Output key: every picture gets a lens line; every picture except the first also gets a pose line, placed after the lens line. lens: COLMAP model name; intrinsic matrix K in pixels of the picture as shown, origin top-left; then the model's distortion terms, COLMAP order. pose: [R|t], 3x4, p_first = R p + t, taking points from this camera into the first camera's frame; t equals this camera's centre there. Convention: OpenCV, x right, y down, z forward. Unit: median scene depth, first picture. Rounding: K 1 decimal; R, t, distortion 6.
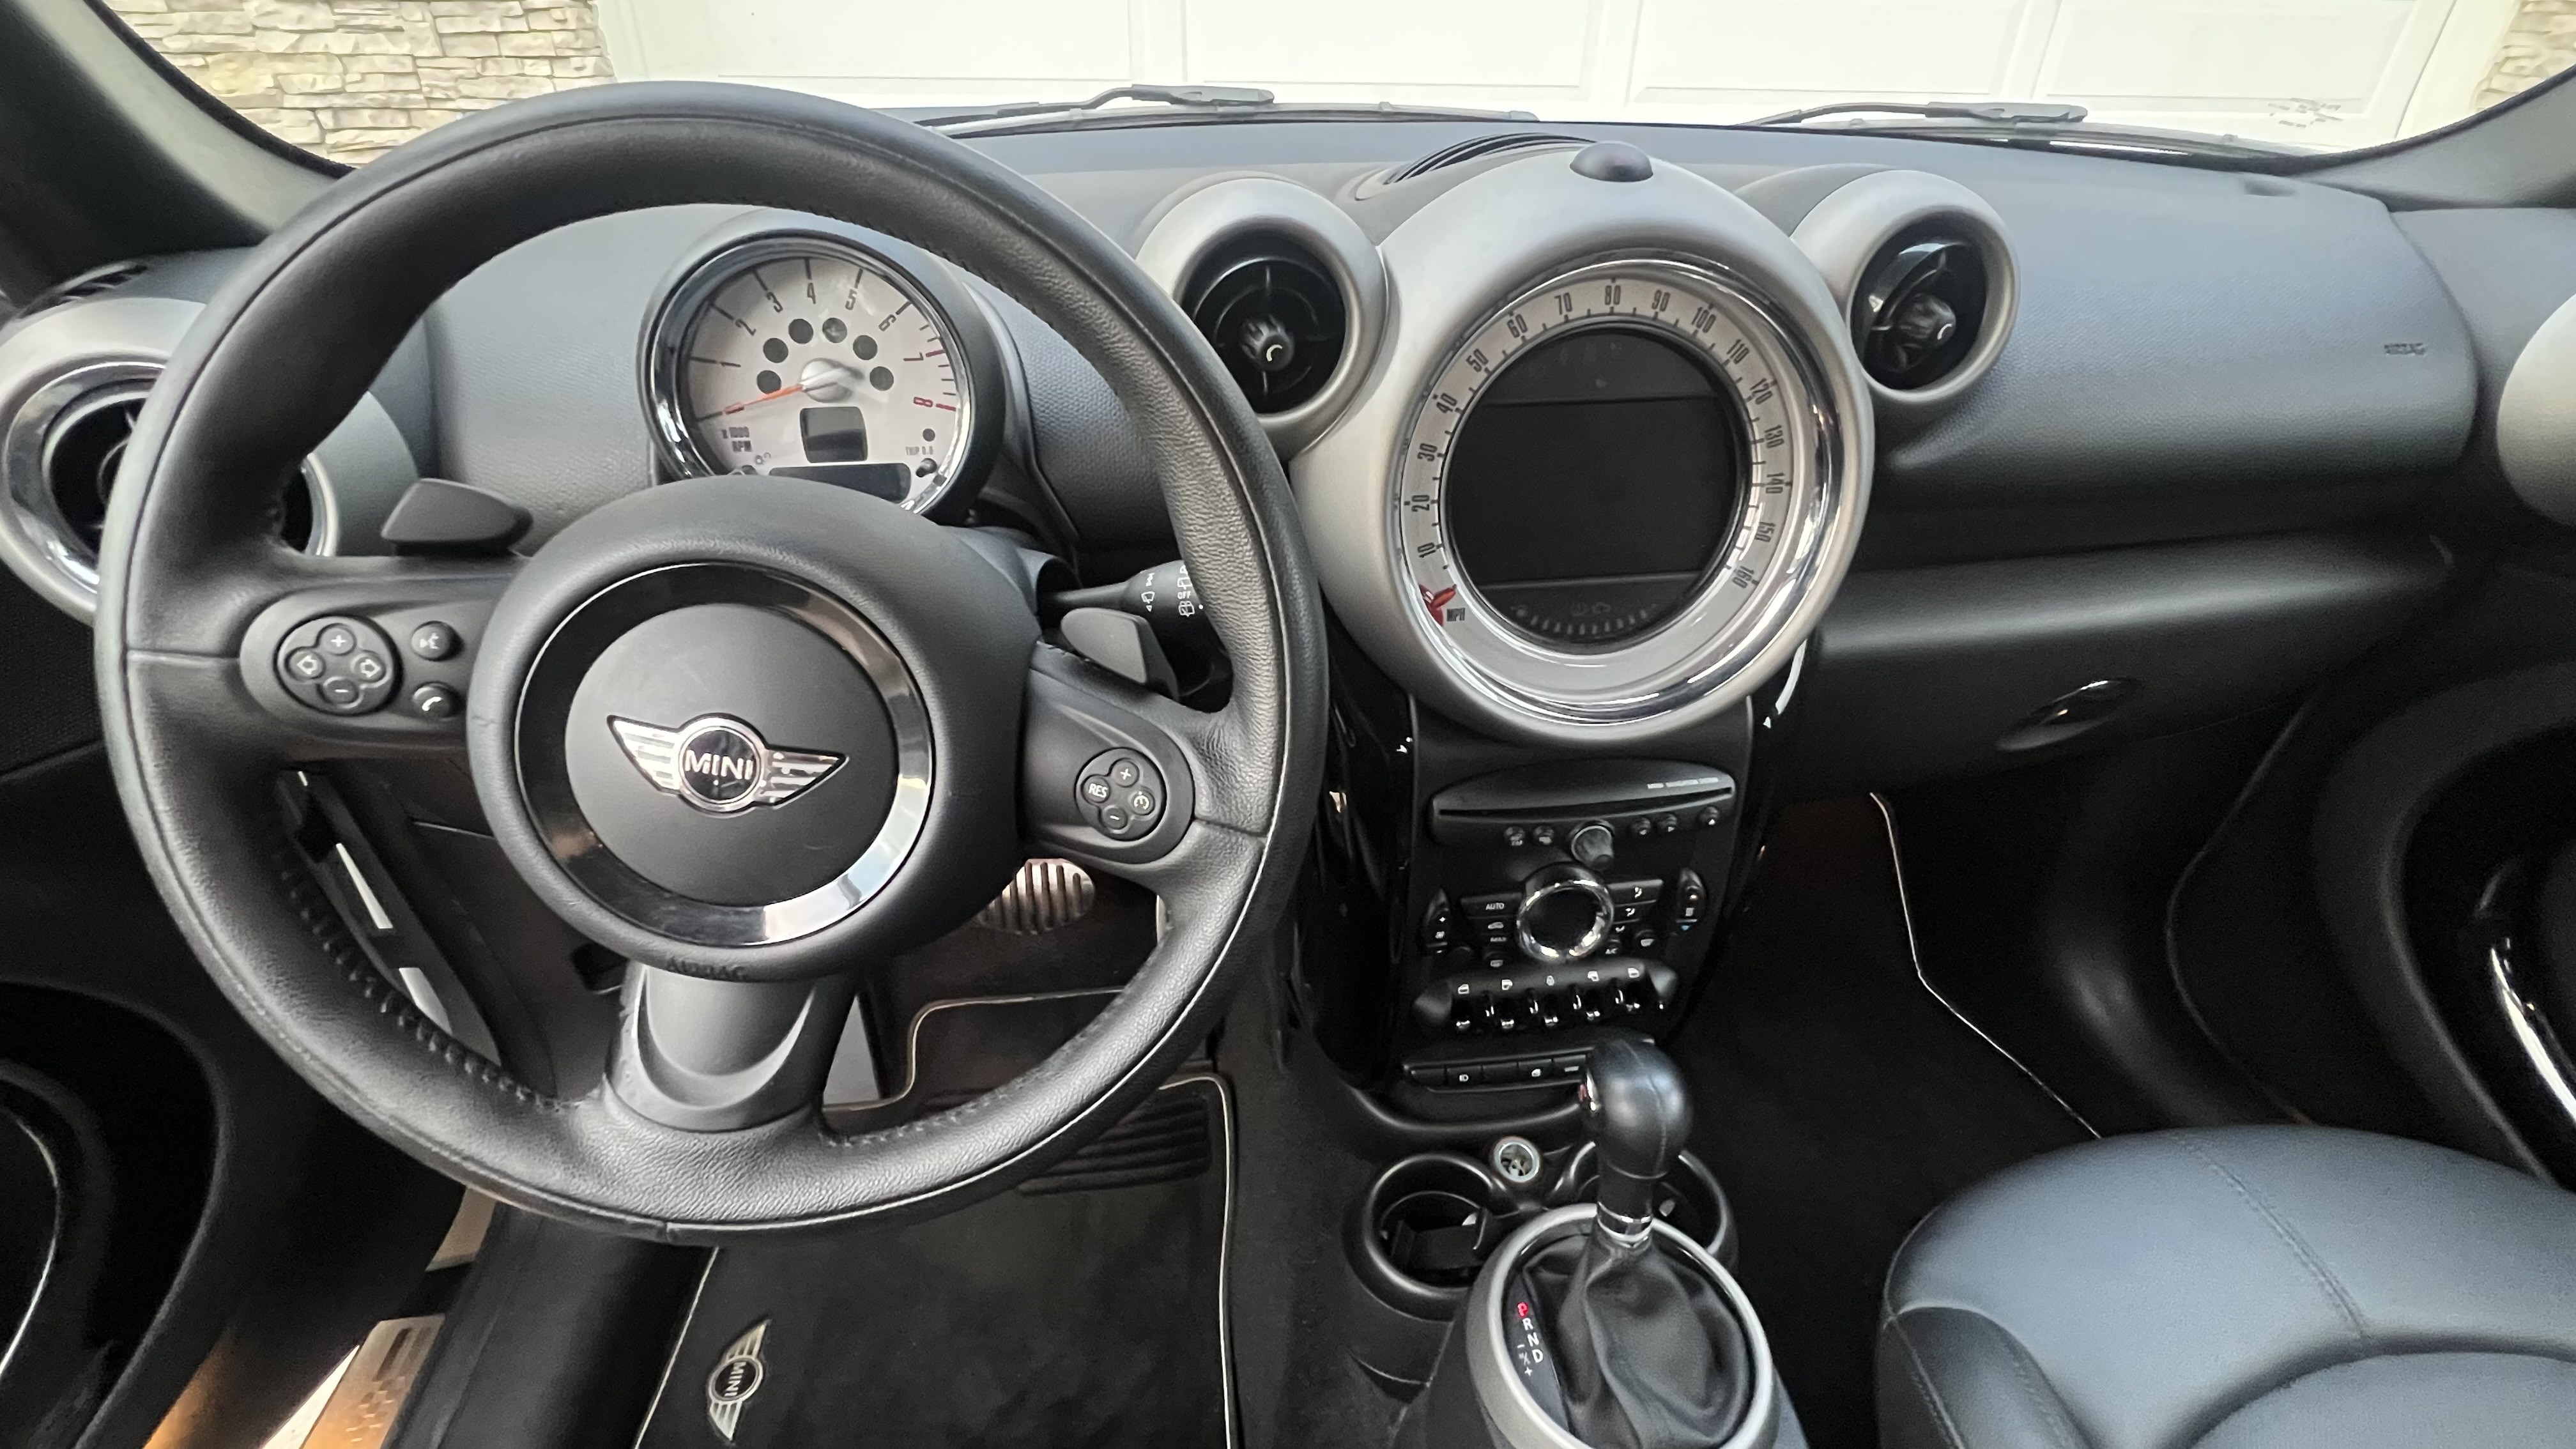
lens RADIAL K [[1156.4, 0, 1253.9], [0, 1156.4, 735.5], [0, 0, 1]] dist [-0.007284, 0.001279]
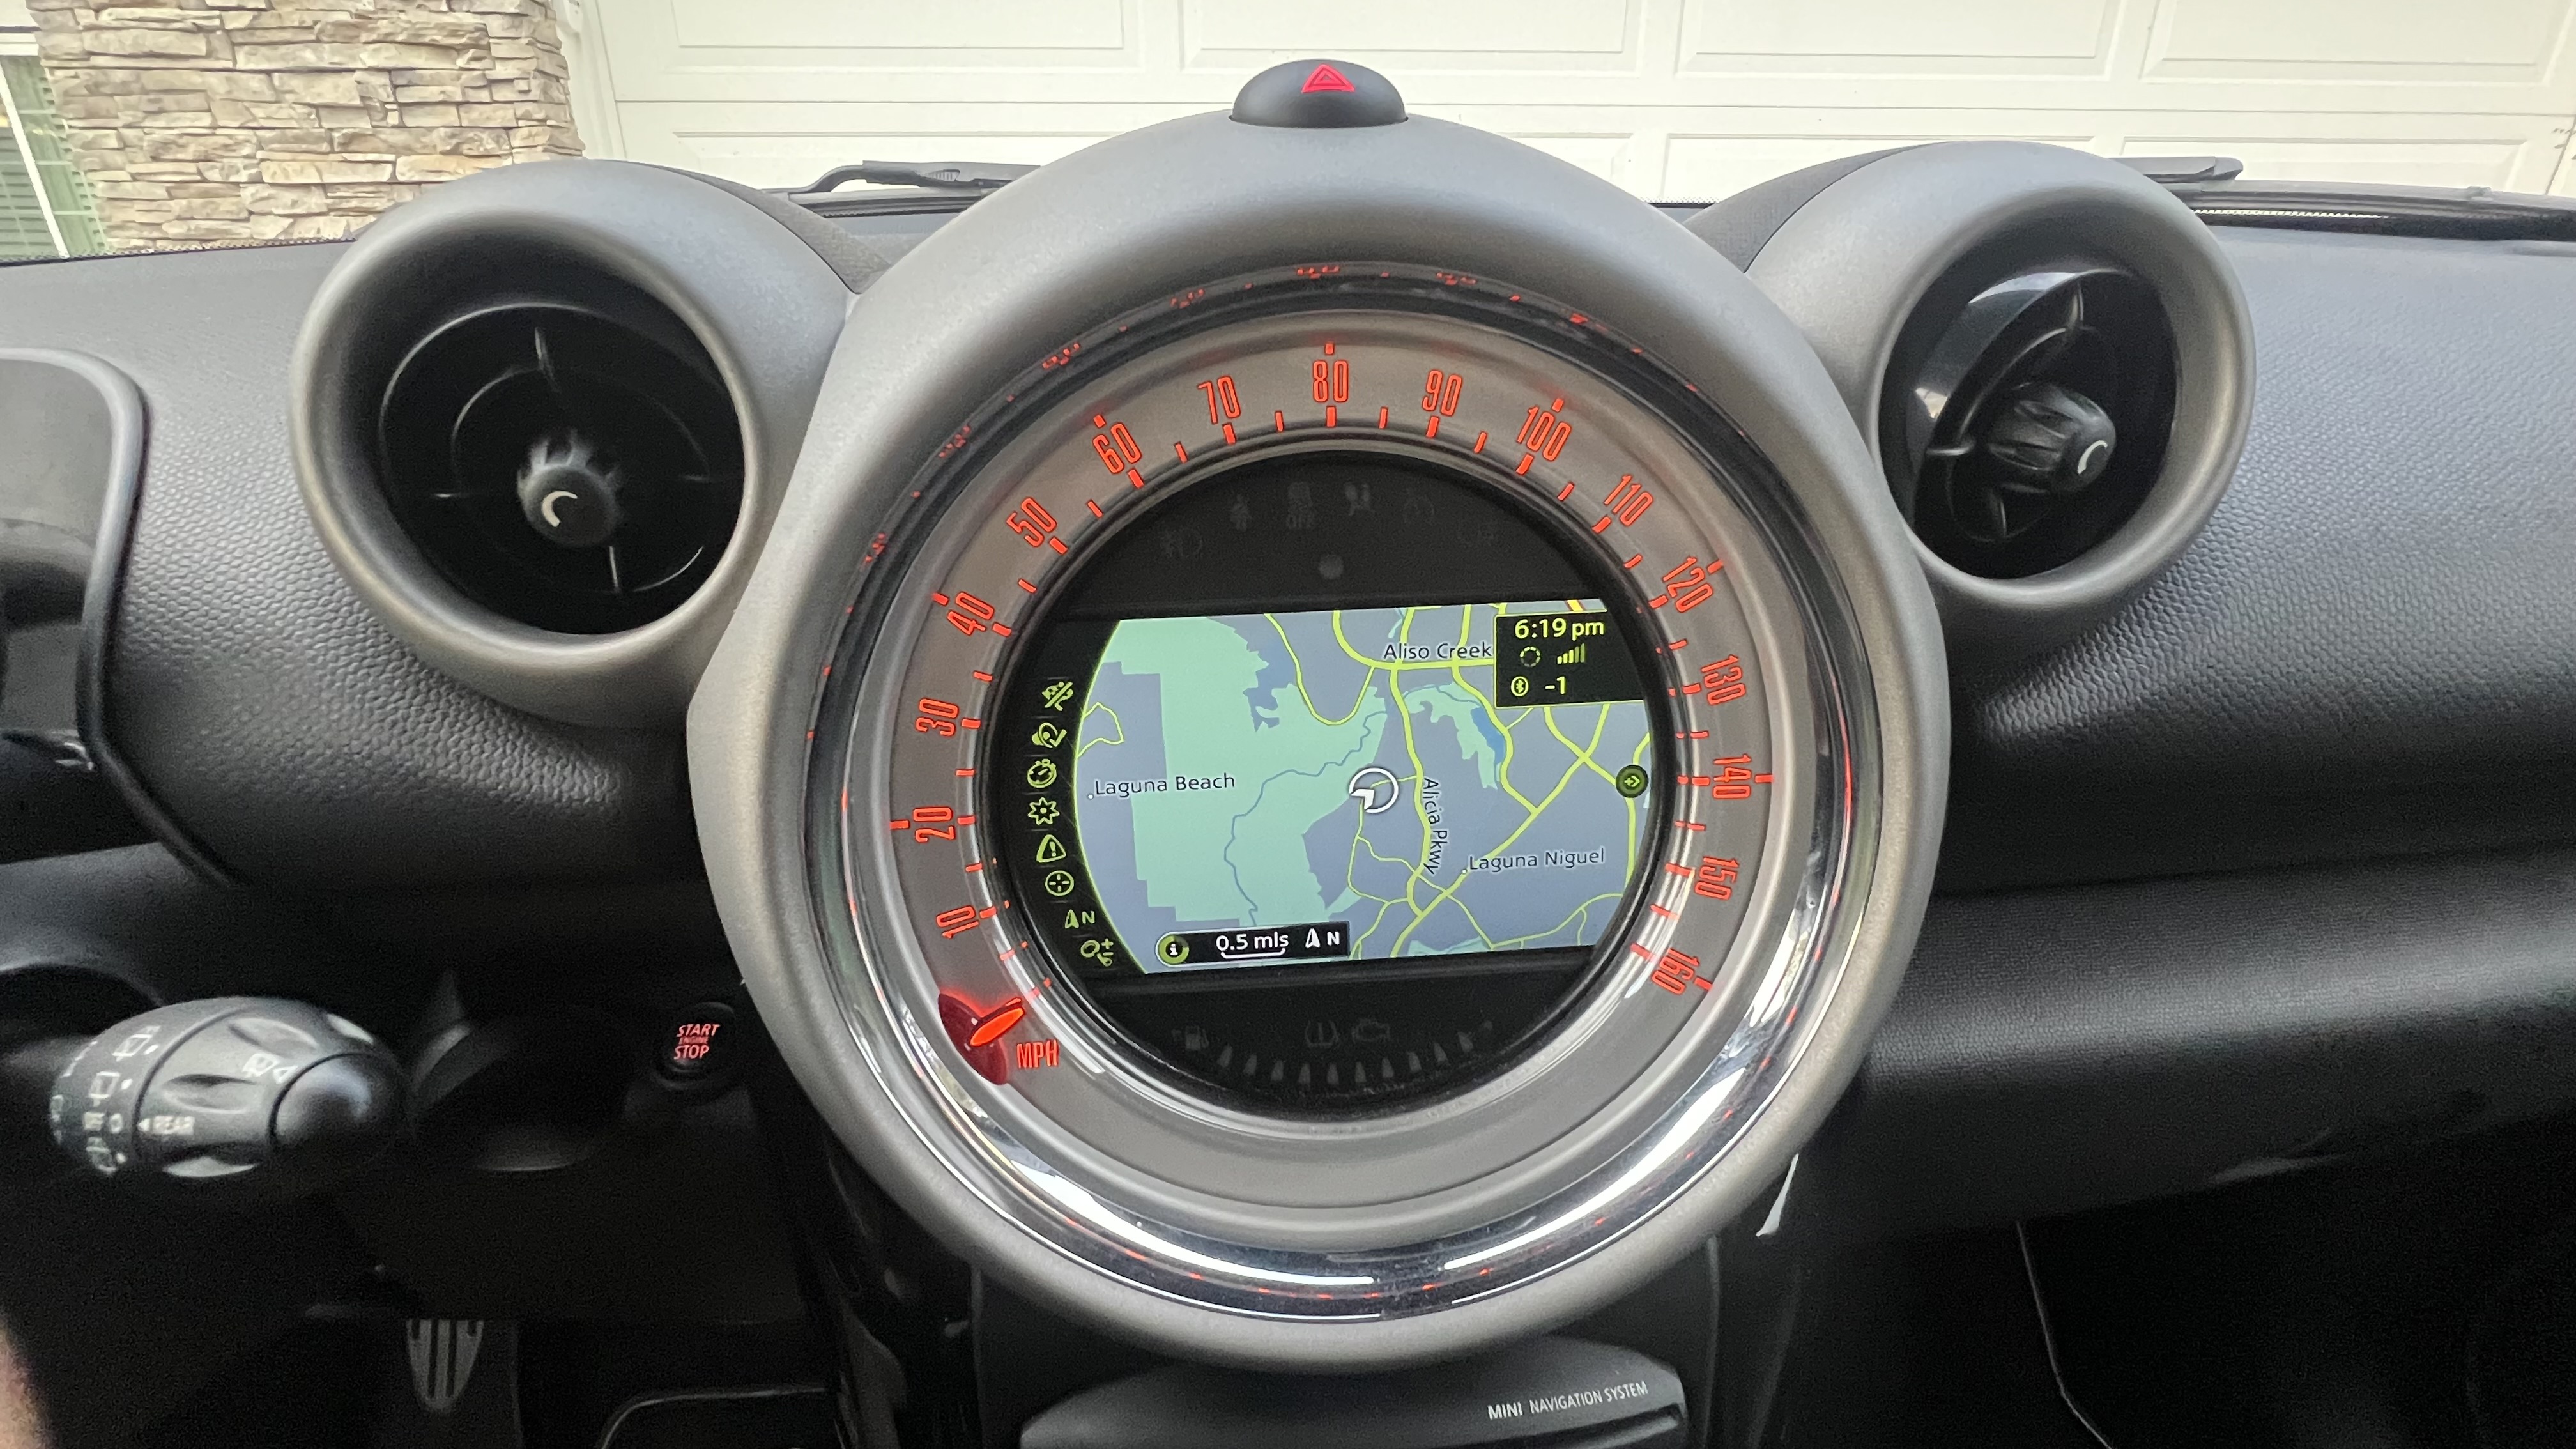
lens RADIAL K [[1156.4, 0, 1272.8], [0, 1156.4, 755.8], [0, 0, 1]] dist [-0.007284, 0.001279]
pose [[0.998430, 0.007131, -0.055561, 0.277925], [-0.014107, 0.991905, -0.126197, -0.157176], [0.054211, 0.126783, 0.990448, 0.502371]]
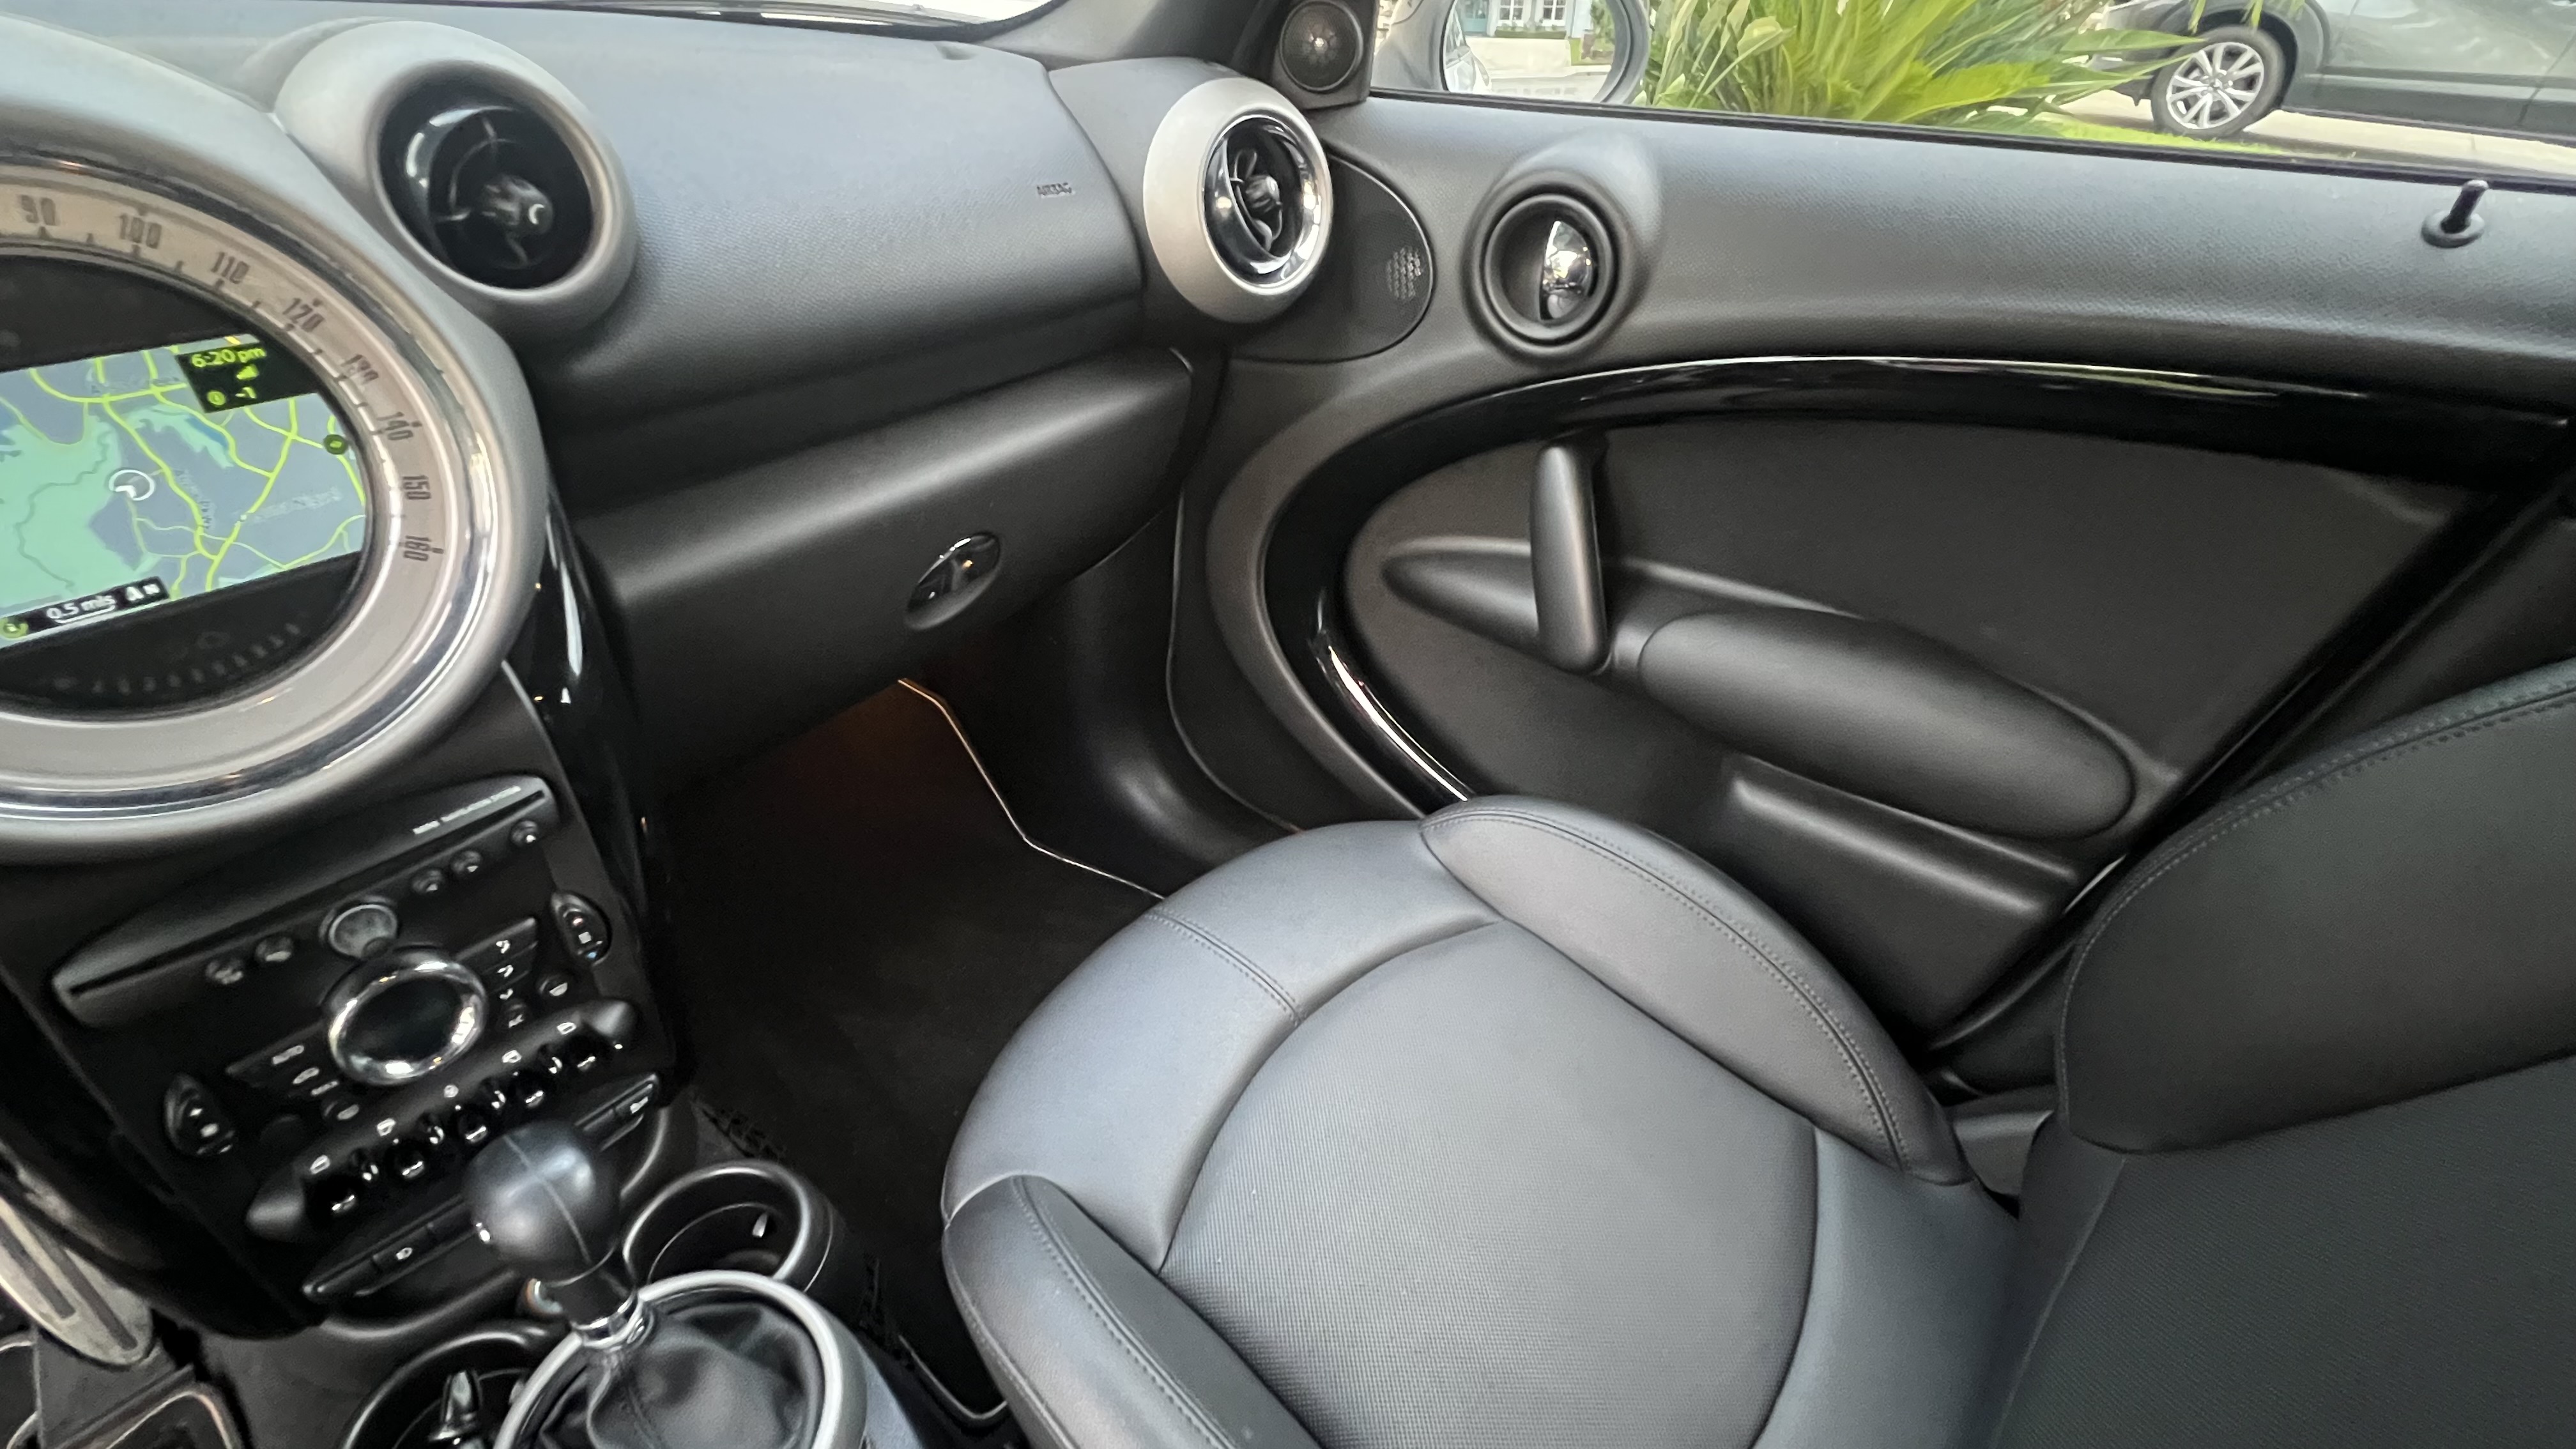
lens RADIAL K [[1156.4, 0, 1290.9], [0, 1156.4, 737.9], [0, 0, 1]] dist [-0.007284, 0.001279]
pose [[0.726637, -0.362652, 0.583509, 0.339223], [0.328257, 0.929377, 0.168835, 0.047422], [-0.603528, 0.068859, 0.794363, 0.007382]]
